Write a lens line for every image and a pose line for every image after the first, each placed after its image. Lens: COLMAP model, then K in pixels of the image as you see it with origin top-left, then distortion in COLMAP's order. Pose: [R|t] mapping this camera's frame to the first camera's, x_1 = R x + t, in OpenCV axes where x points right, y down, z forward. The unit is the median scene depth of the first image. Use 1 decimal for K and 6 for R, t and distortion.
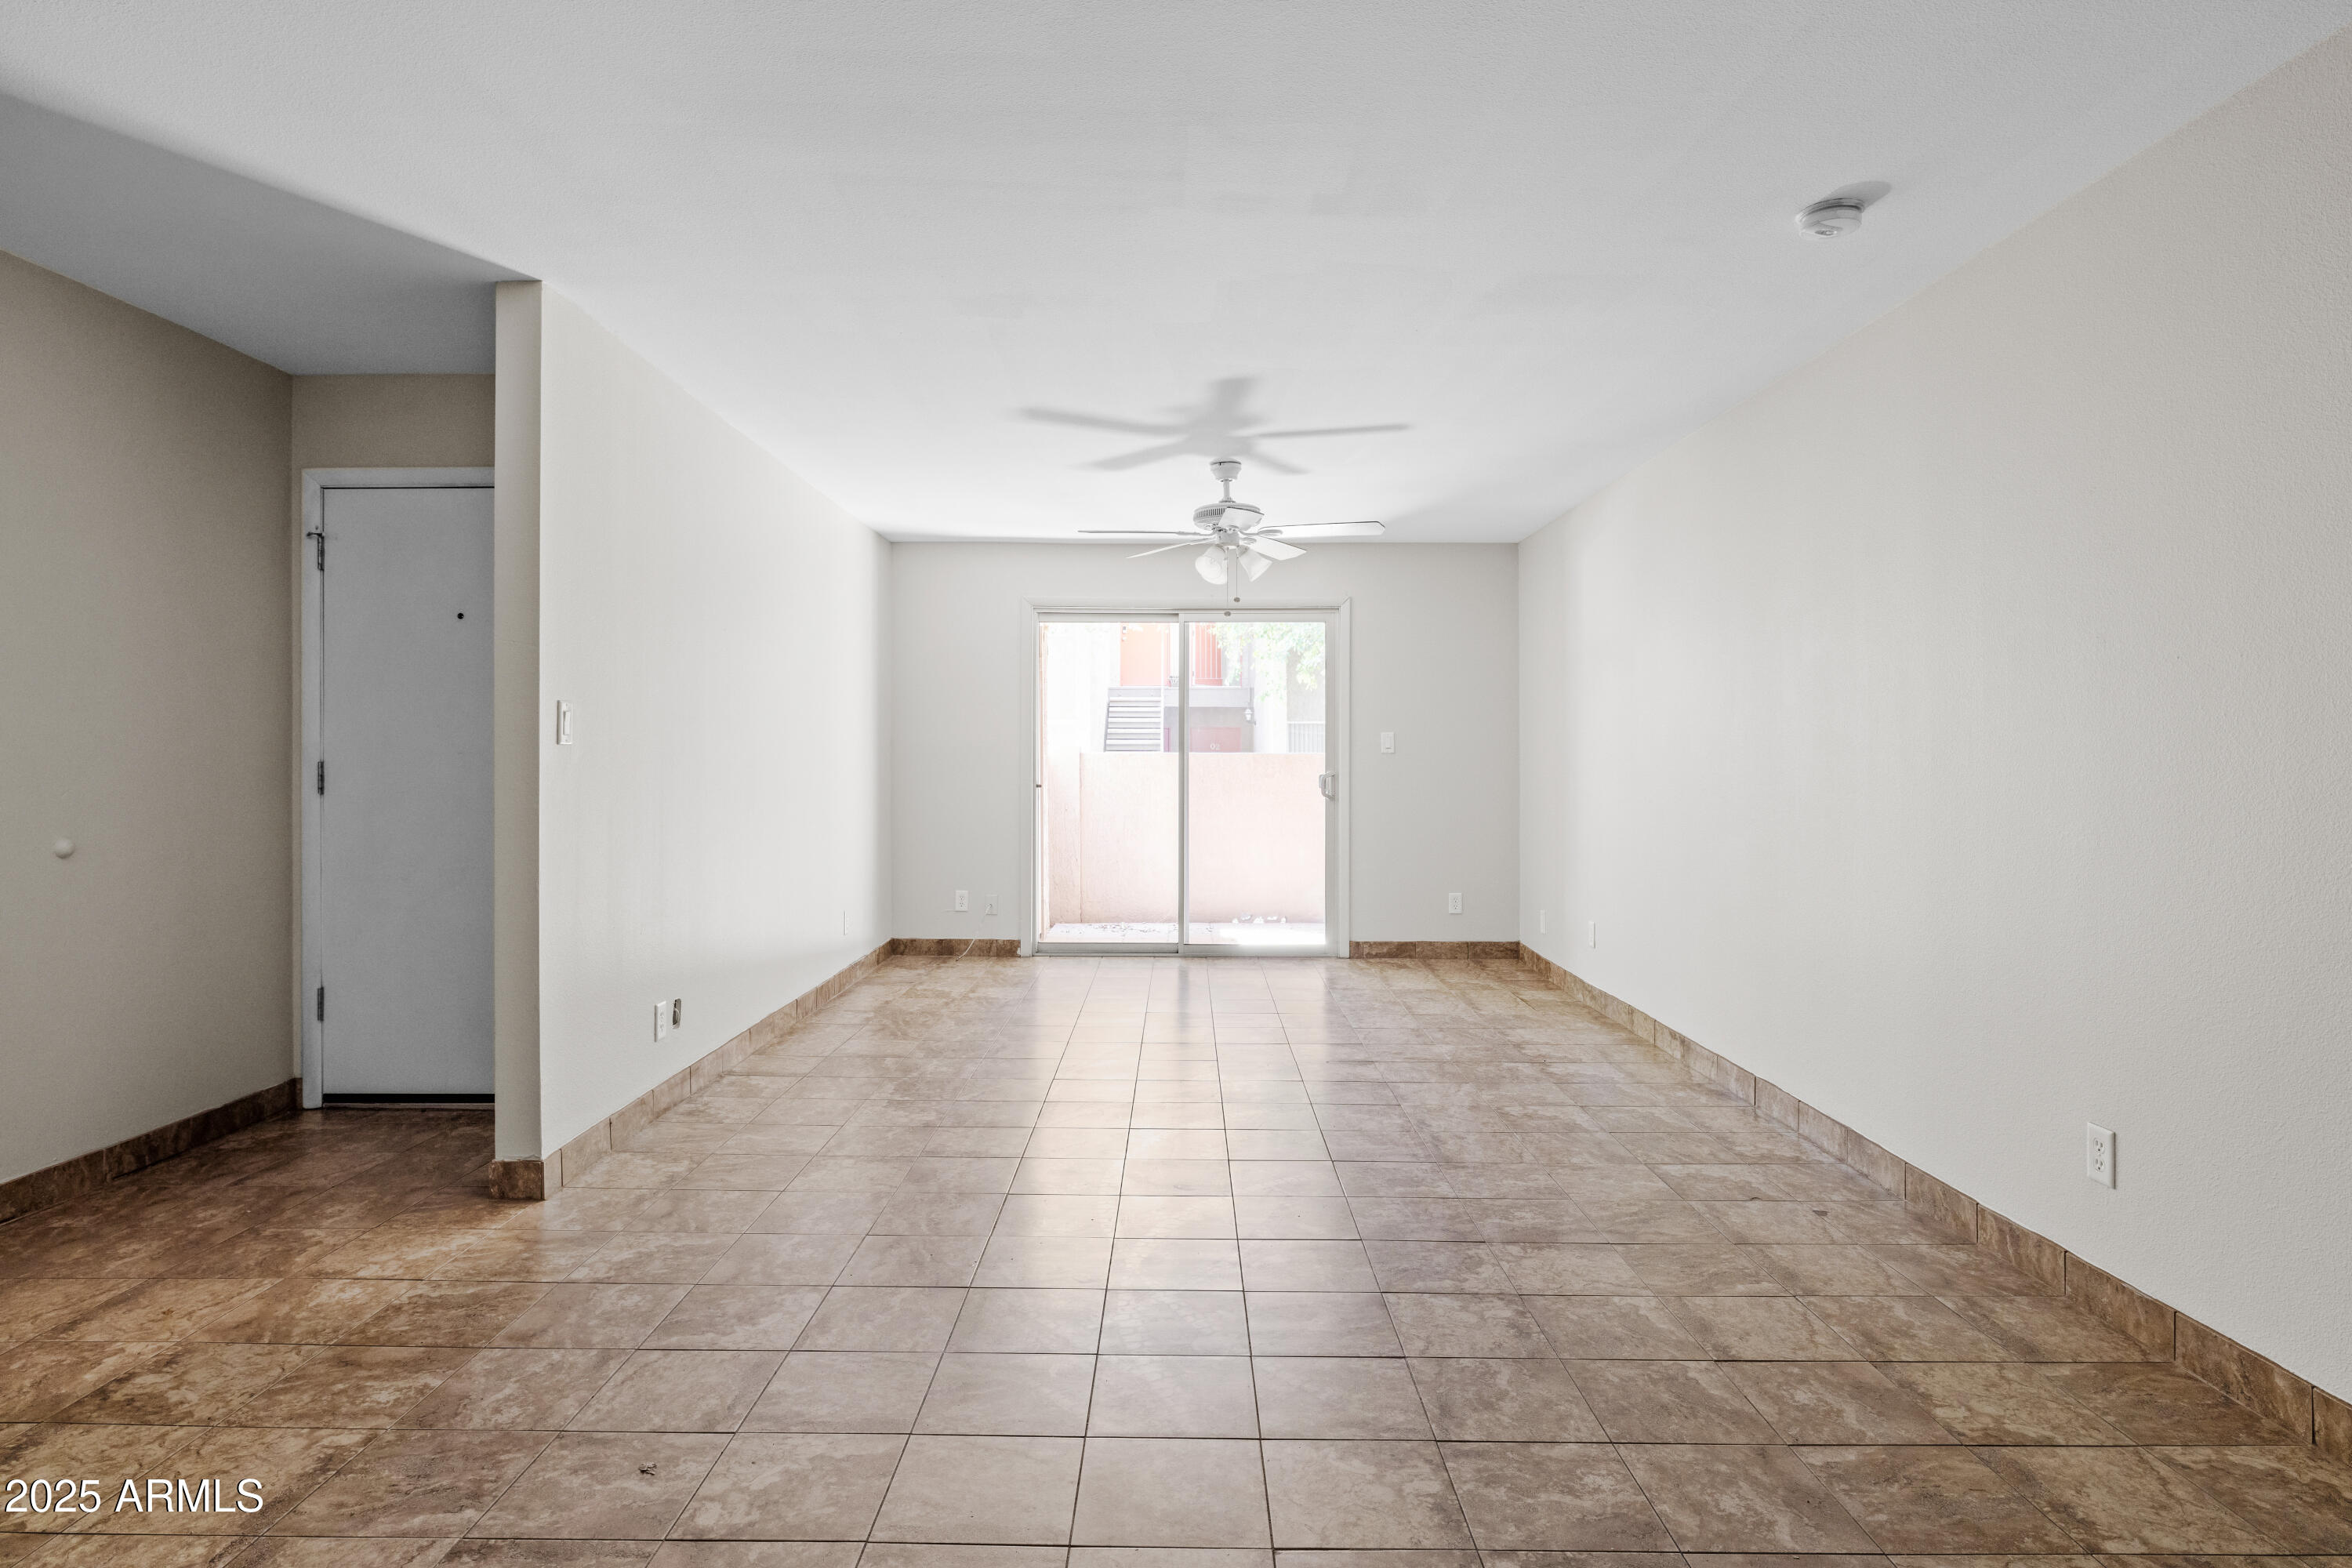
lens RADIAL K [[1267.6, 0, 1175.3], [0, 1267.6, 750.2], [0, 0, 1]] dist [-0.001777, 0.001674]
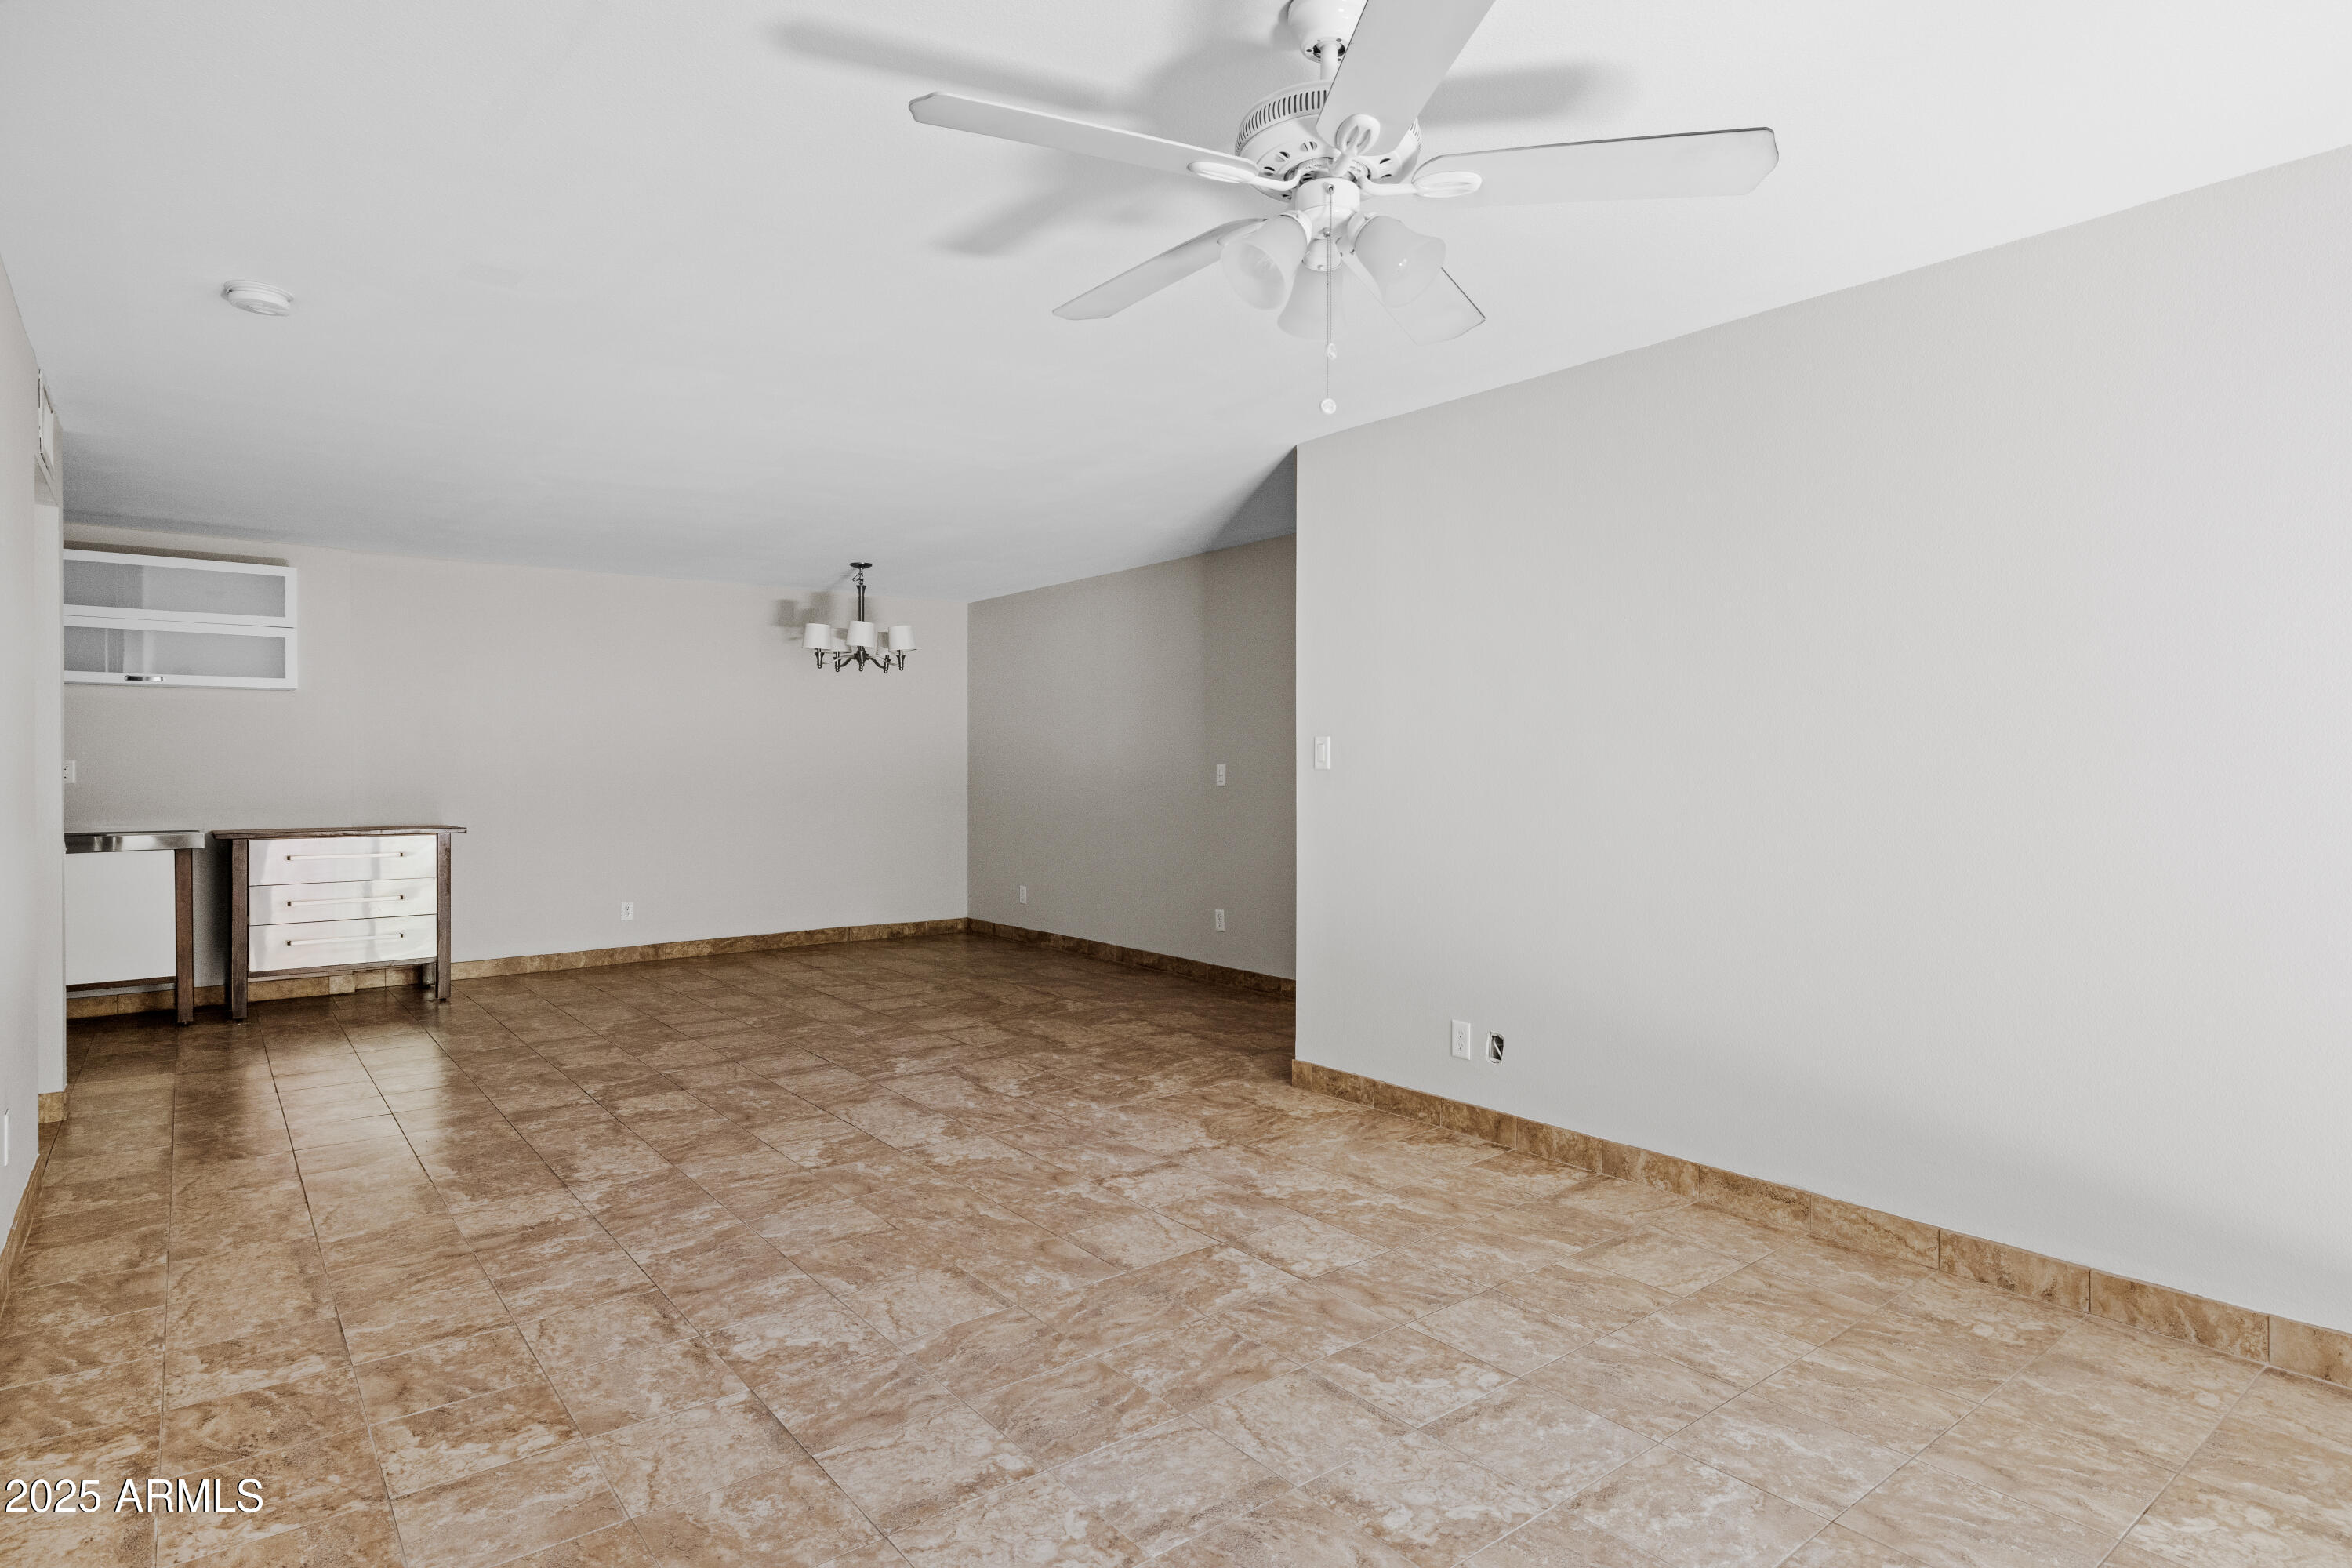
lens RADIAL K [[1260.9, 0, 1166.1], [0, 1260.9, 779.3], [0, 0, 1]] dist [-0.001961, 0.000864]
pose [[-0.786660, 0.002976, -0.617379, 0.699659], [0.001230, 0.999994, 0.003253, 0.002868], [0.617385, 0.001800, -0.786659, 2.867665]]
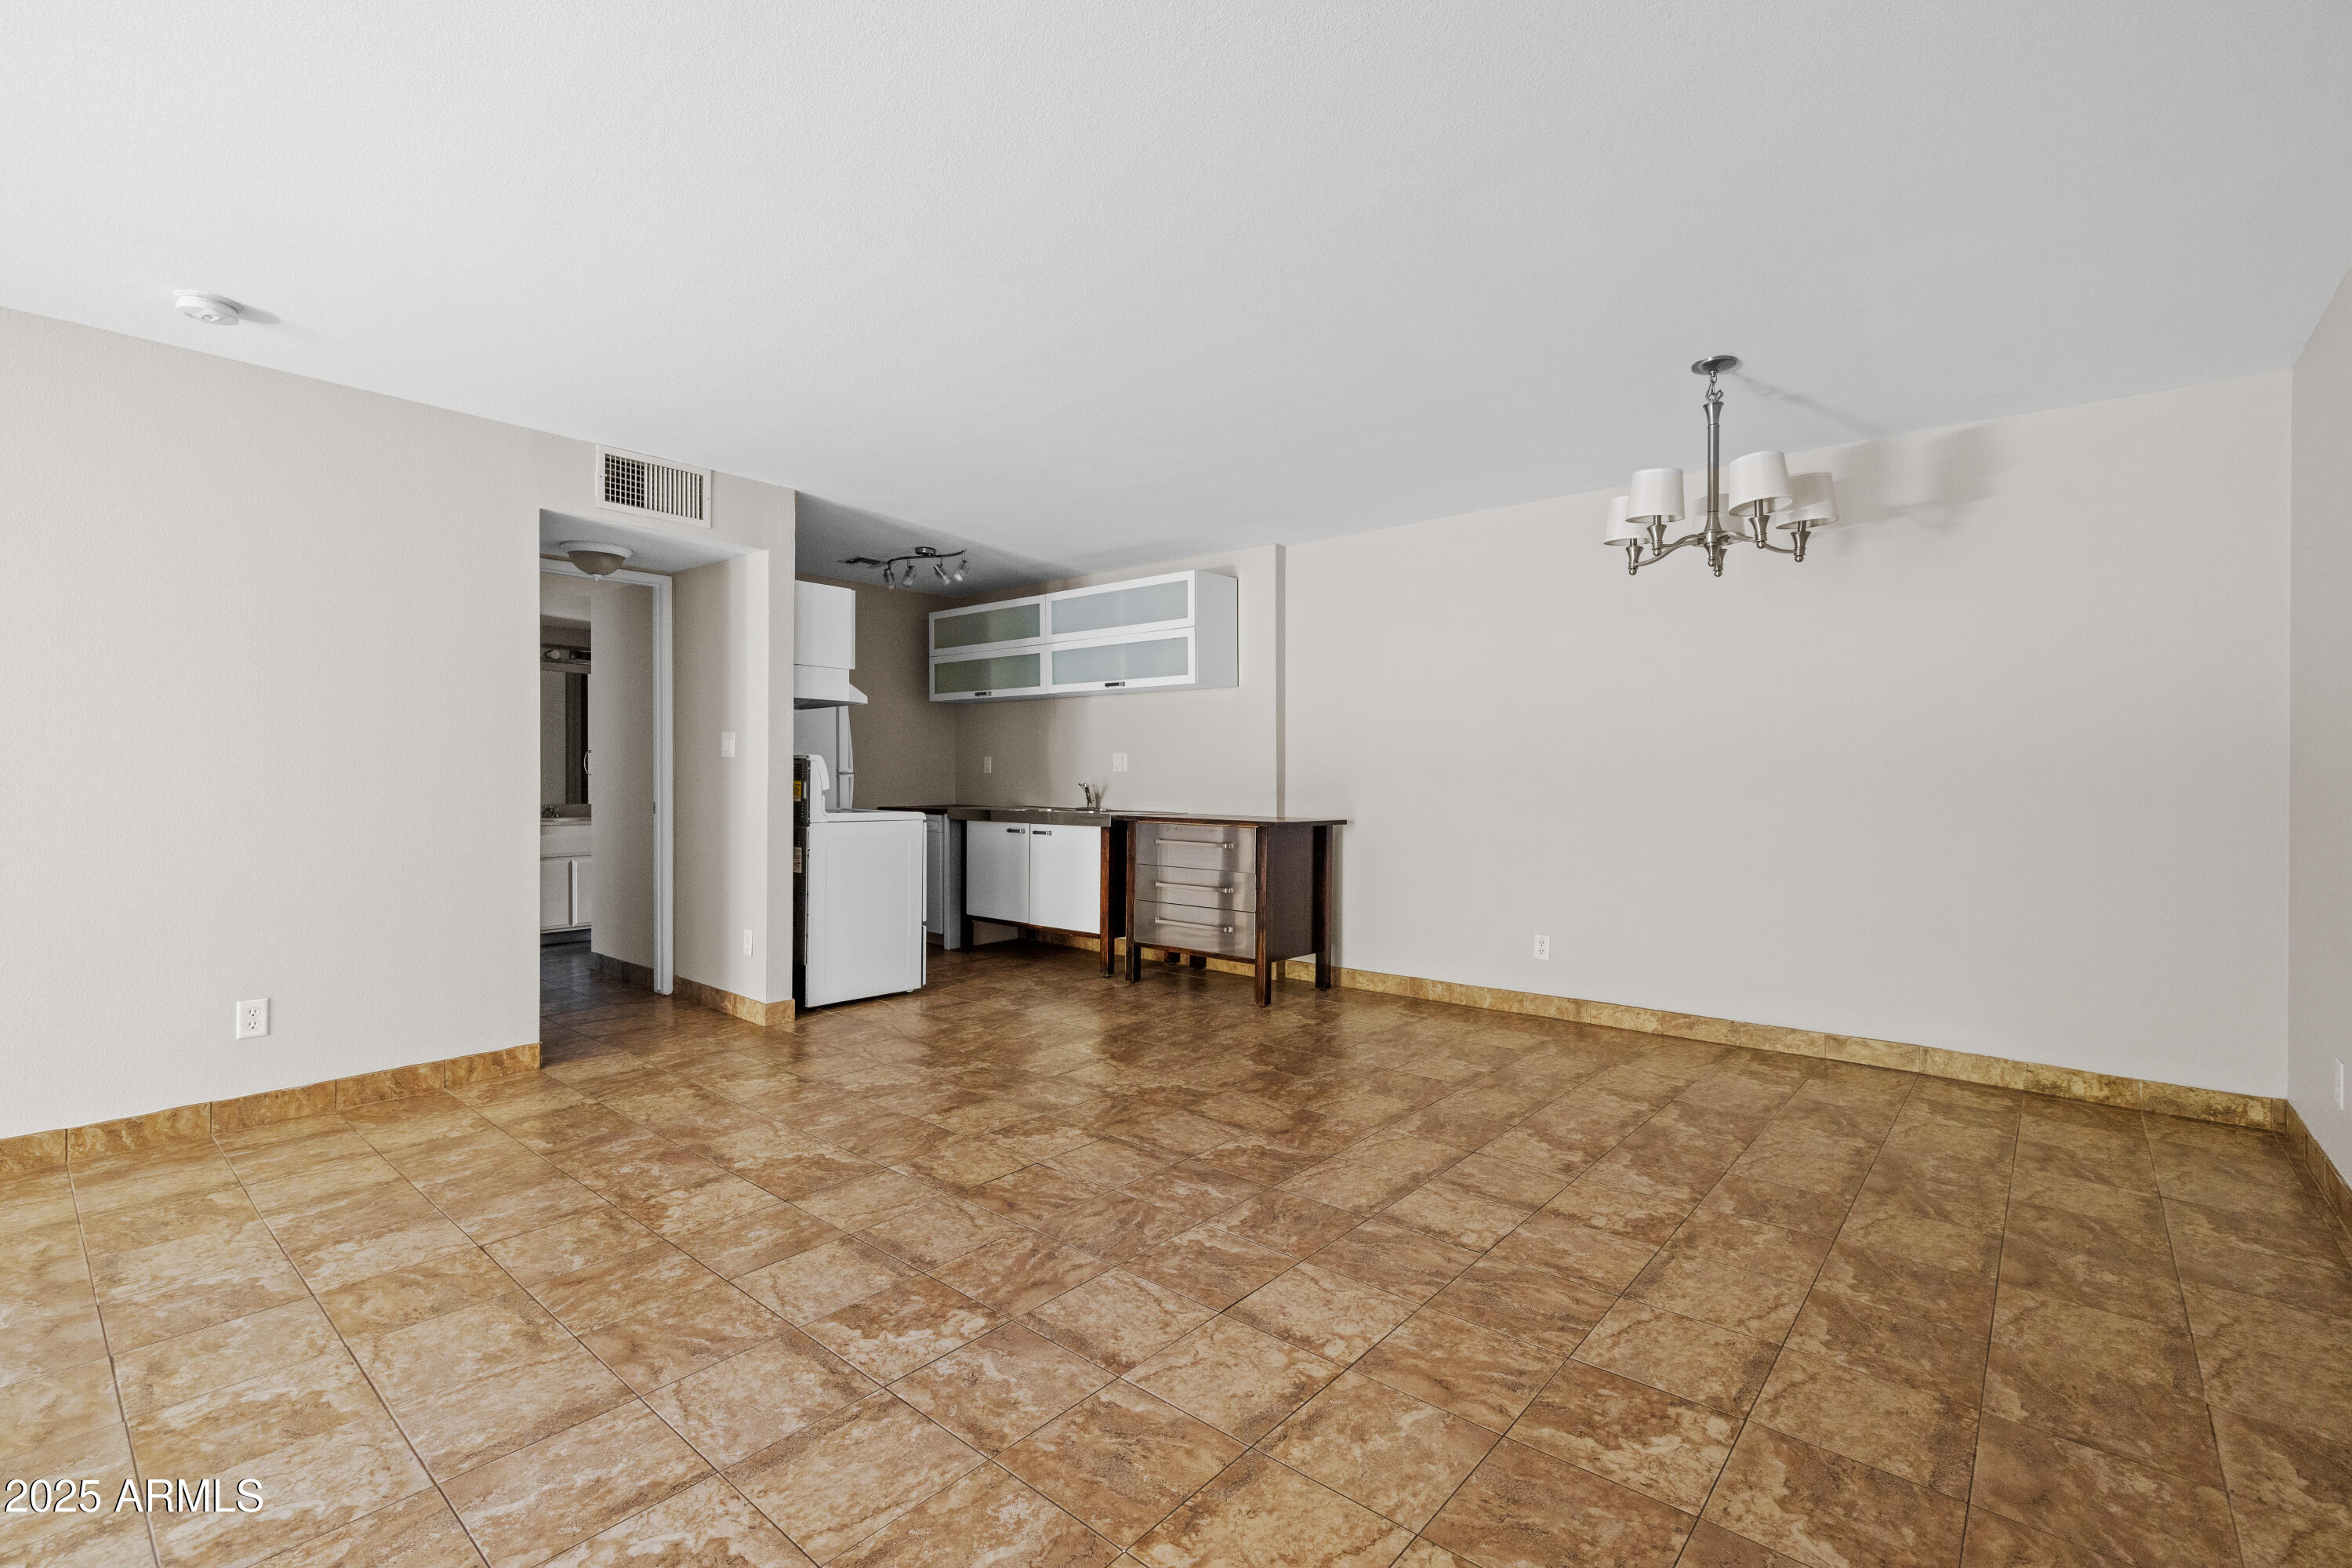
lens RADIAL K [[1028.1, 0, 1176.0], [0, 1028.1, 784.0], [0, 0, 1]] dist [0.001011, 0.000508]
pose [[-0.761954, -0.012543, 0.647510, -1.008711], [-0.009866, 0.999921, 0.007761, 0.026501], [-0.647556, -0.000475, -0.762018, 1.397204]]
